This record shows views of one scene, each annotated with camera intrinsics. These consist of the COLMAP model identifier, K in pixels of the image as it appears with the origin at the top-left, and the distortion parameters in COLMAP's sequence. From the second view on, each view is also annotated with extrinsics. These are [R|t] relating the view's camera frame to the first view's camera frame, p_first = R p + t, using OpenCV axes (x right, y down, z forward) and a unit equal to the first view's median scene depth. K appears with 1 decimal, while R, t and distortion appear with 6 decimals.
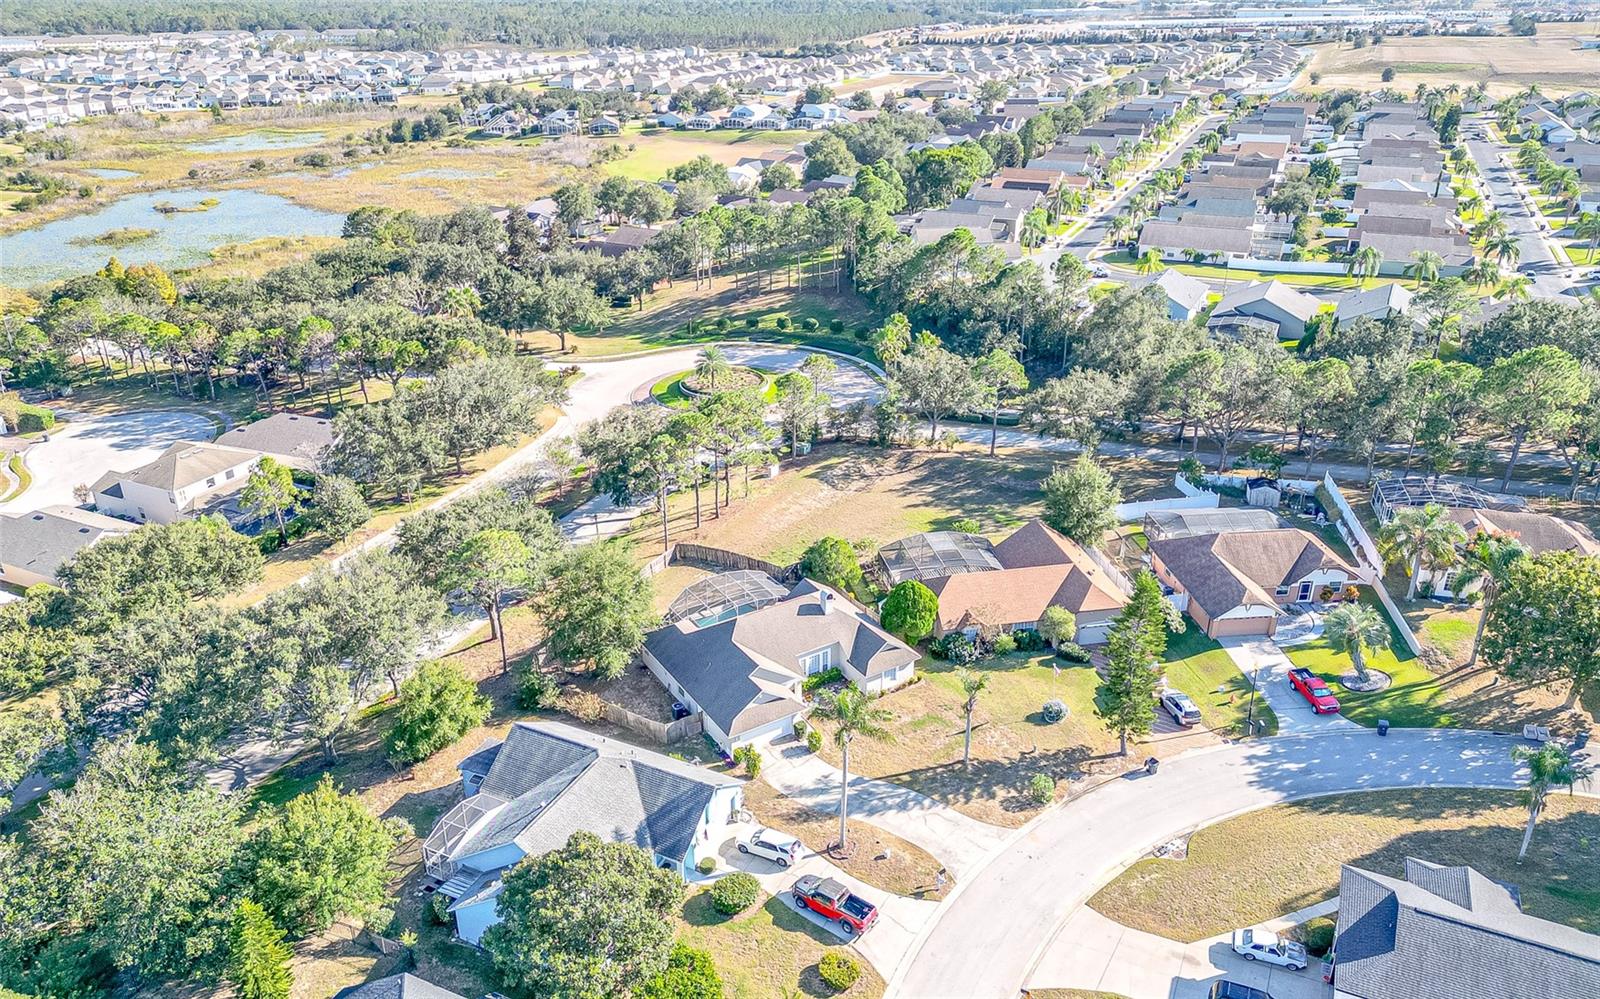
lens RADIAL K [[1129.2, 0, 801.3], [0, 1129.2, 490.2], [0, 0, 1]] dist [0.073683, -0.071741]
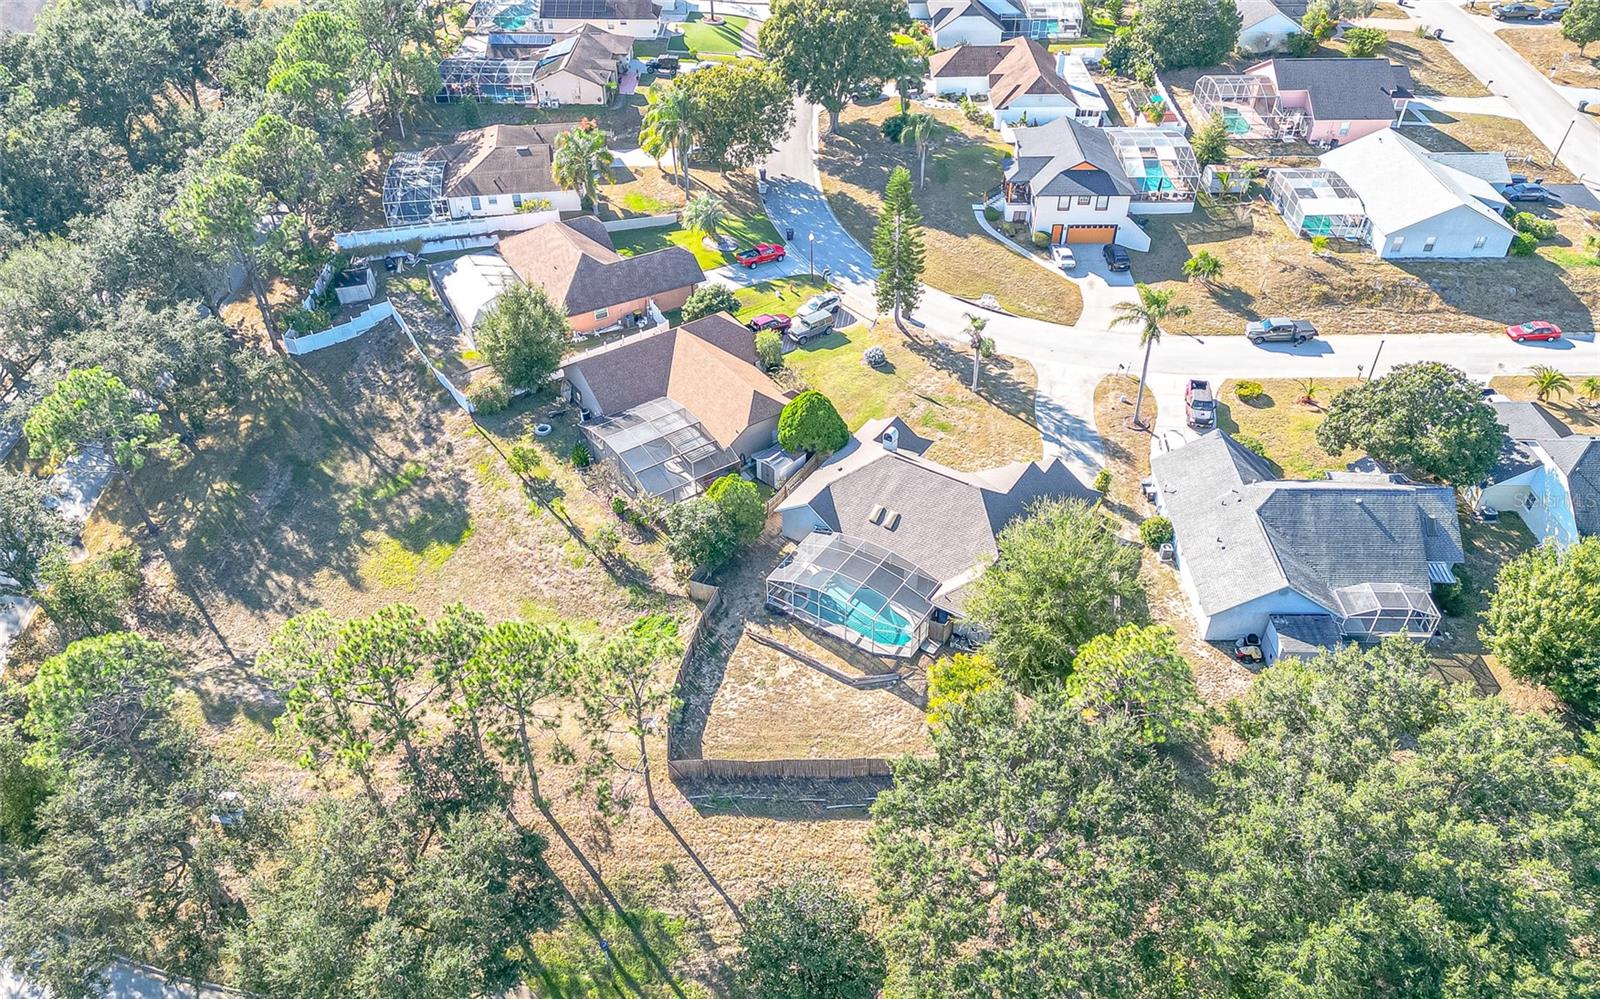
lens RADIAL K [[1129.2, 0, 793.3], [0, 1129.2, 505.6], [0, 0, 1]] dist [0.073683, -0.071741]
pose [[-0.410930, -0.570876, 0.710800, -0.591853], [0.384860, 0.598165, 0.702909, -0.508329], [-0.826450, 0.562405, -0.026097, 1.128145]]
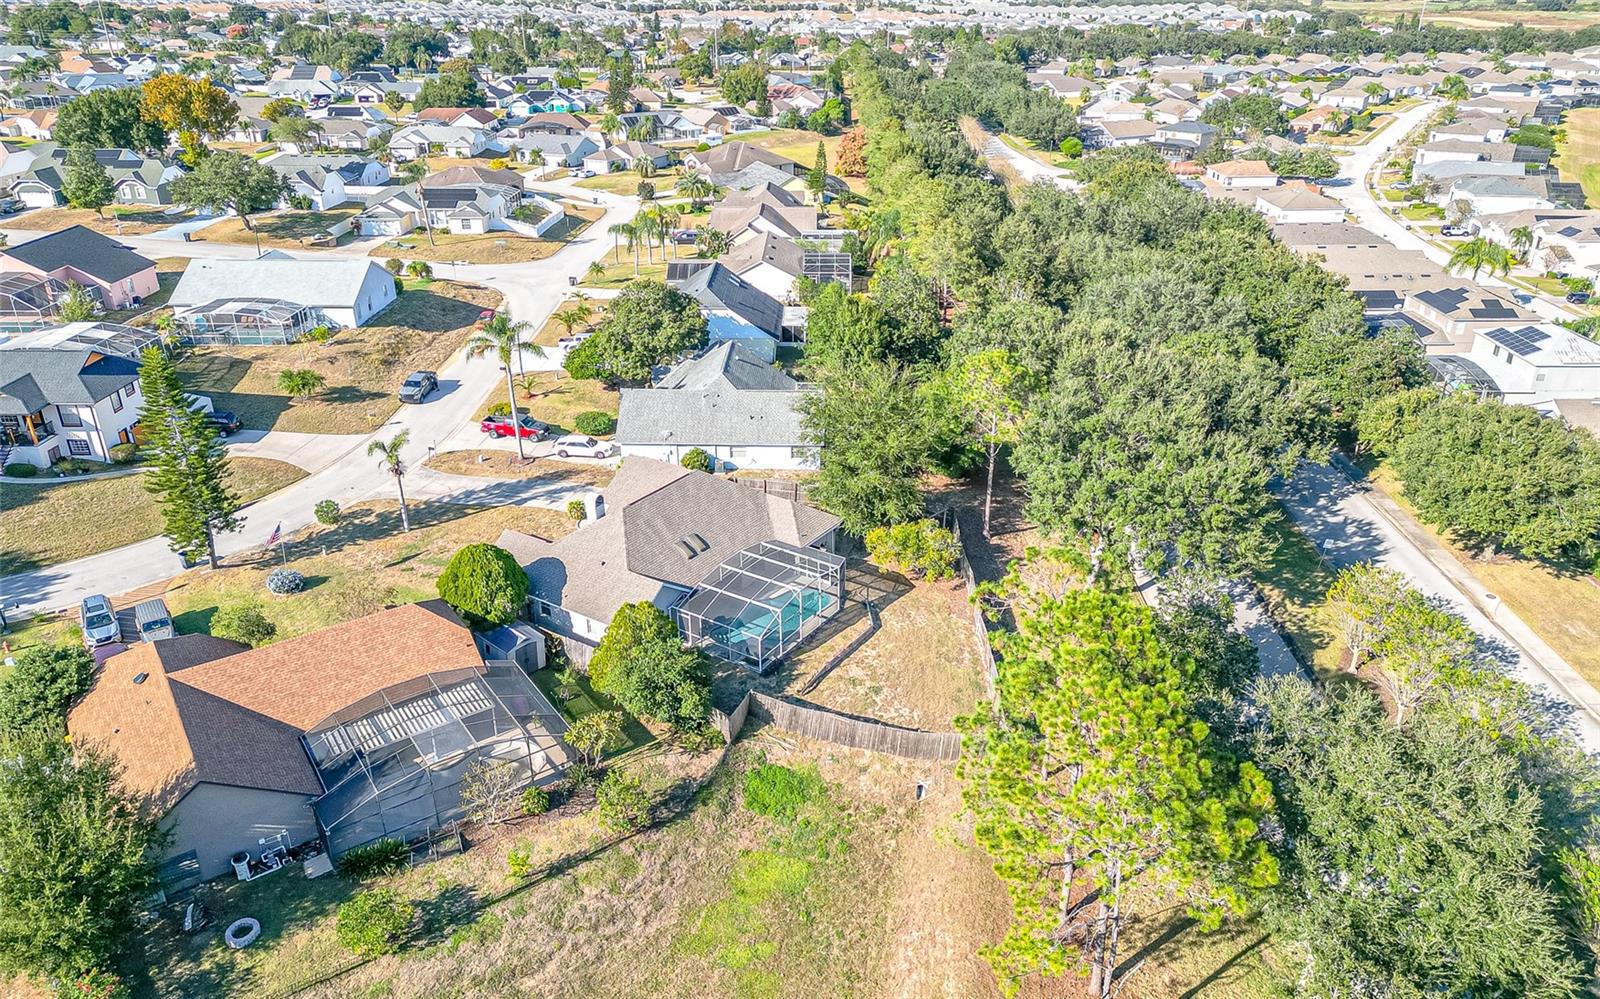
lens RADIAL K [[1129.2, 0, 792.7], [0, 1129.2, 496.5], [0, 0, 1]] dist [0.073683, -0.071741]
pose [[-0.914784, 0.177498, -0.362855, 0.170941], [-0.157359, 0.670731, 0.724816, -0.461350], [0.372032, 0.720148, -0.585644, 1.491617]]
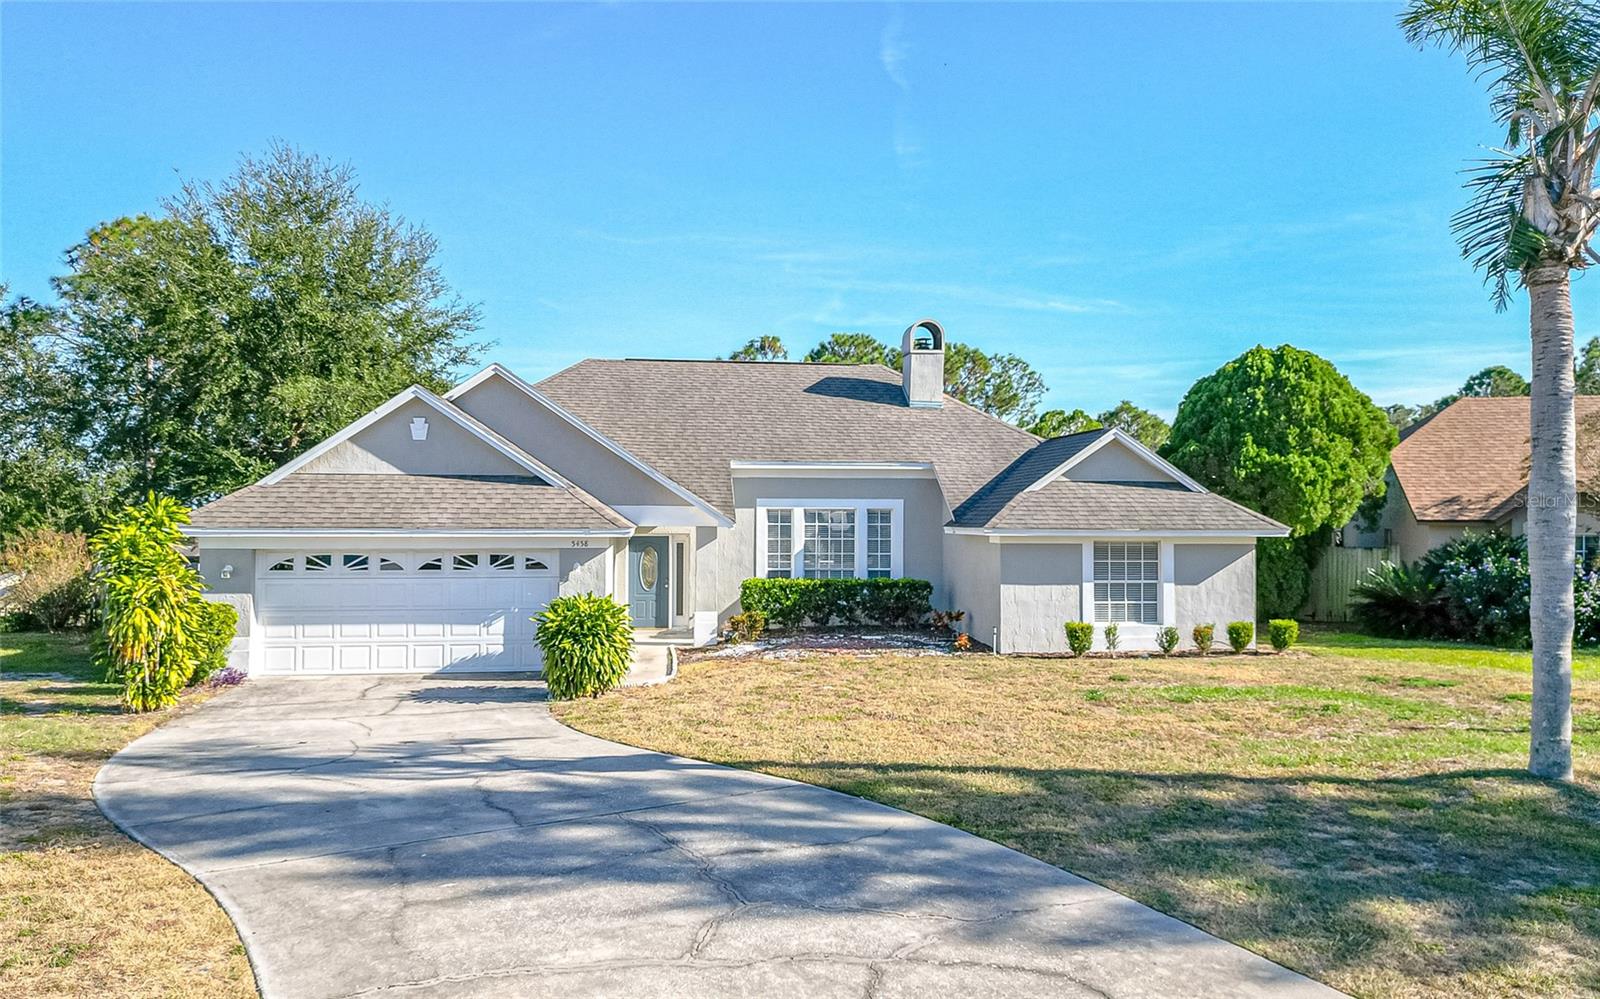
lens RADIAL K [[1129.2, 0, 797.9], [0, 1129.2, 492.9], [0, 0, 1]] dist [0.073683, -0.071741]
pose [[0.907736, -0.002680, -0.419534, 0.113395], [-0.179619, 0.901215, -0.394395, 0.246468], [0.379147, 0.433363, 0.817584, 0.786795]]
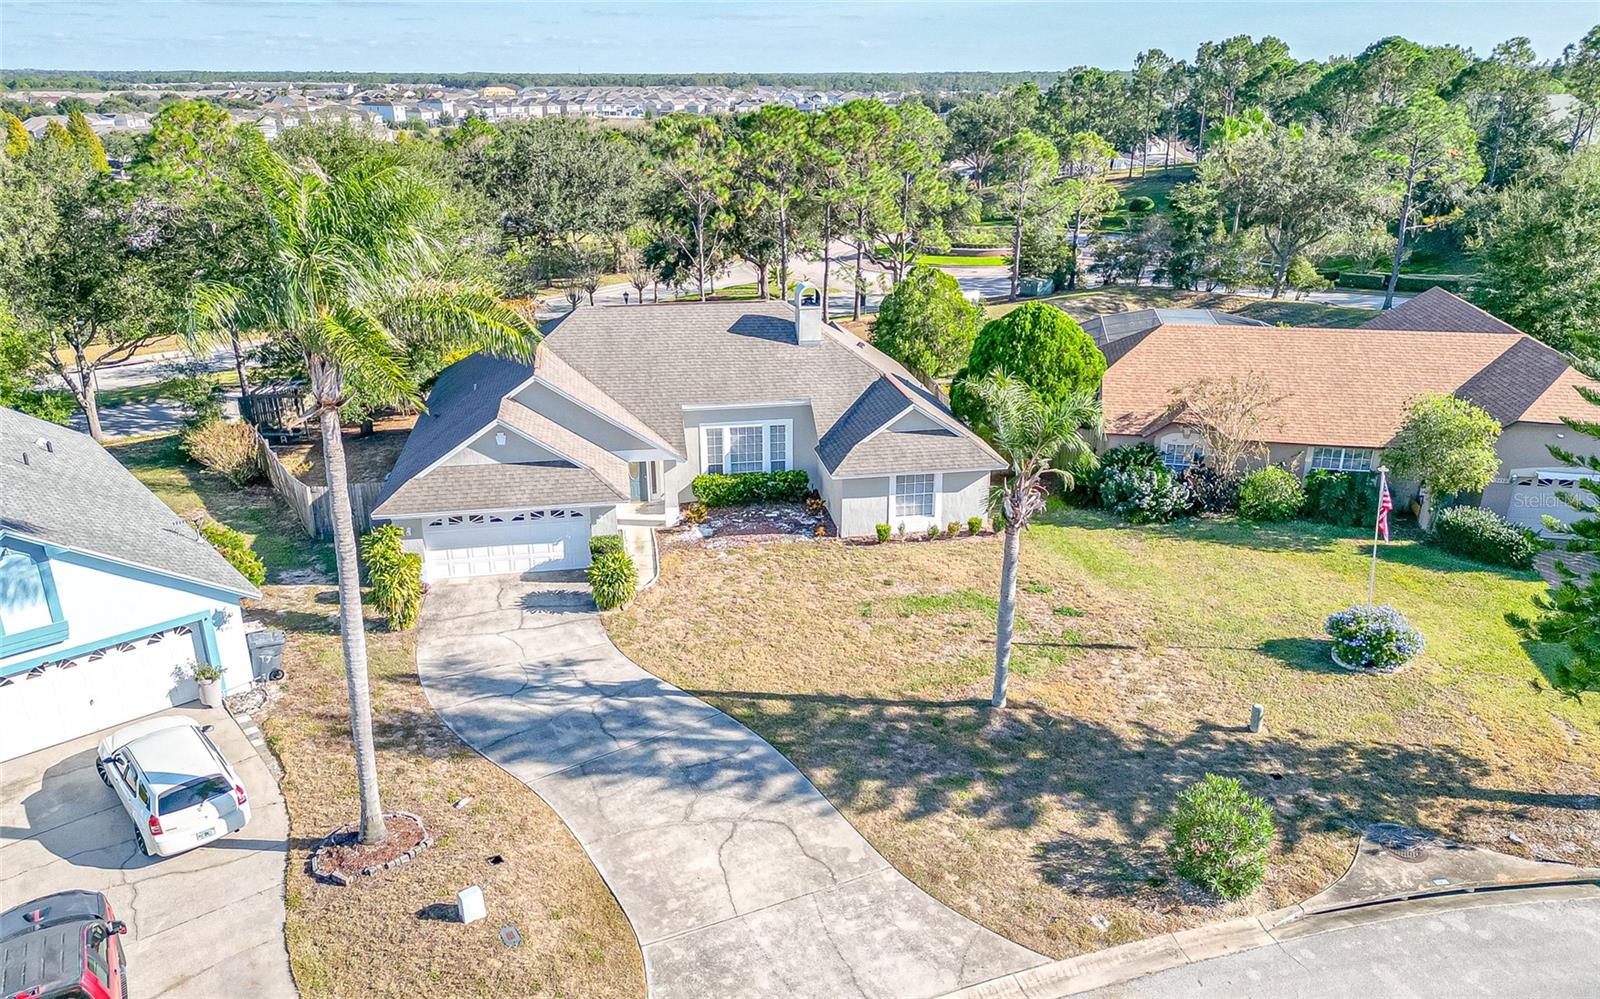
lens RADIAL K [[1129.2, 0, 797.4], [0, 1129.2, 496.7], [0, 0, 1]] dist [0.073683, -0.071741]
pose [[0.925327, 0.133089, -0.355044, 0.177436], [-0.156692, 0.986899, -0.038435, 0.184635], [0.345278, 0.091197, 0.934059, 0.629292]]
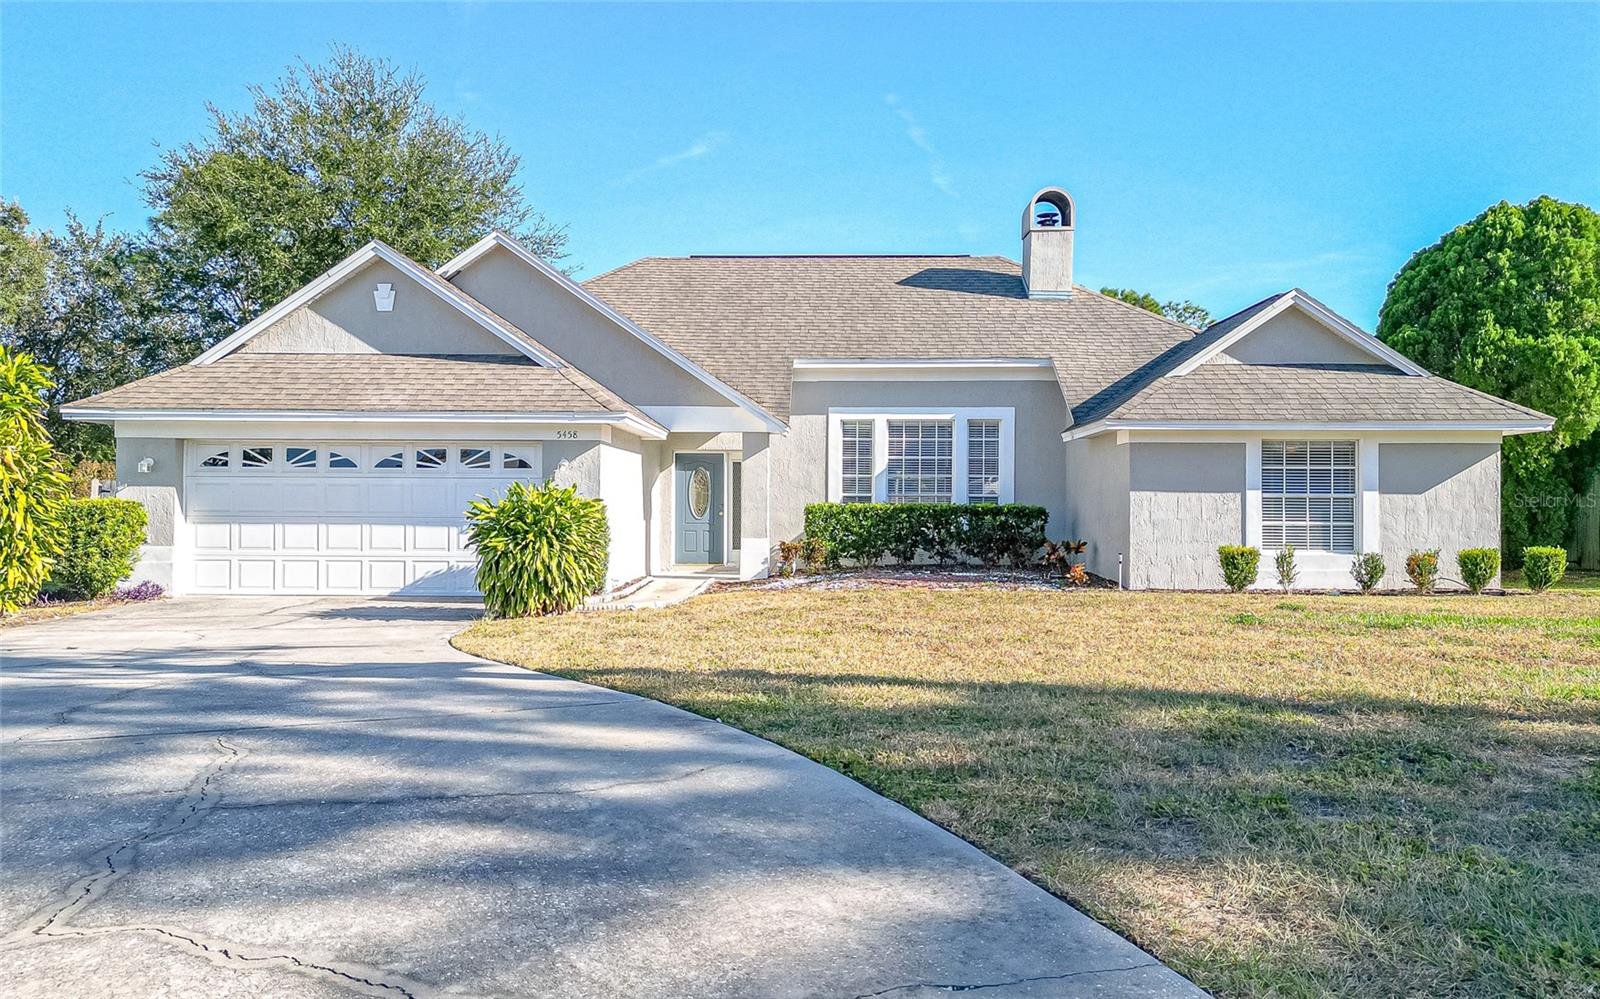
lens RADIAL K [[1129.2, 0, 797.5], [0, 1129.2, 497.6], [0, 0, 1]] dist [0.073683, -0.071741]
pose [[0.832339, 0.002111, -0.554263, 0.108144], [-0.237722, 0.904707, -0.353544, 0.238501], [0.500699, 0.426029, 0.753525, 0.840433]]
